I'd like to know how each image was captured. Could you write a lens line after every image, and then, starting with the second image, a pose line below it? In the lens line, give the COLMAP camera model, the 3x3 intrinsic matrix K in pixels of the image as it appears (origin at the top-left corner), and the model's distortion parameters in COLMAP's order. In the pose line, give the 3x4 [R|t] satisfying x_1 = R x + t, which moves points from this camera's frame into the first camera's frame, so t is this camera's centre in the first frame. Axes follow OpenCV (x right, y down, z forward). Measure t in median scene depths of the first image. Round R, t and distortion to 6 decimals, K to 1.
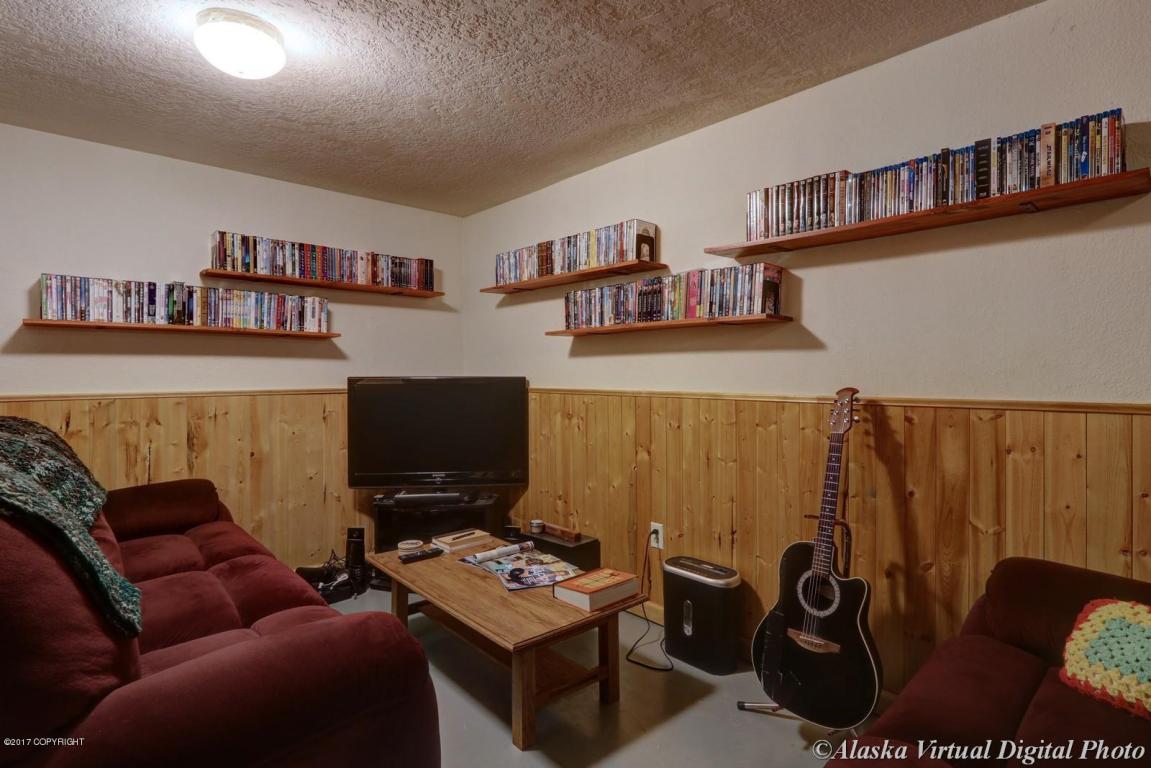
lens RADIAL K [[543.8, 0, 600.8], [0, 543.8, 379.2], [0, 0, 1]] dist [-0.024235, 0.003867]
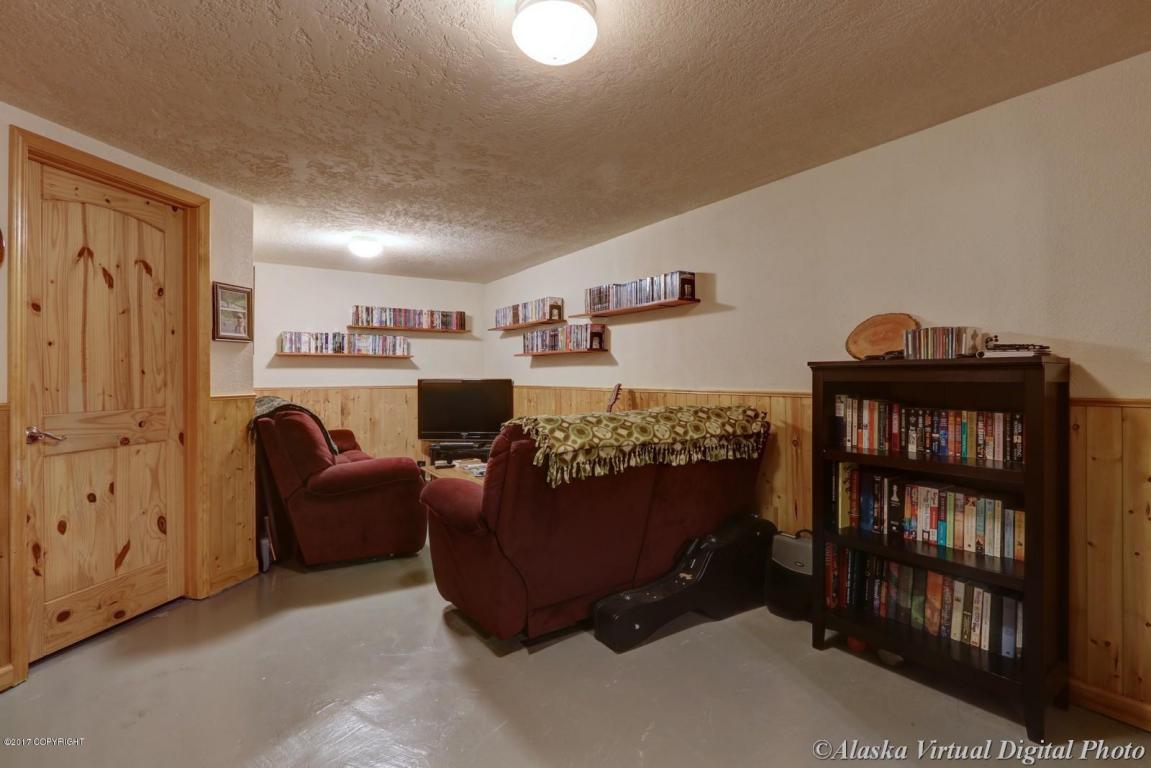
lens RADIAL K [[543.8, 0, 574.3], [0, 543.8, 381.1], [0, 0, 1]] dist [-0.024235, 0.003867]
pose [[0.976447, 0.000352, -0.215756, 0.503086], [-0.001067, 0.999994, -0.003196, 0.009190], [0.215754, 0.003351, 0.976442, -0.767676]]
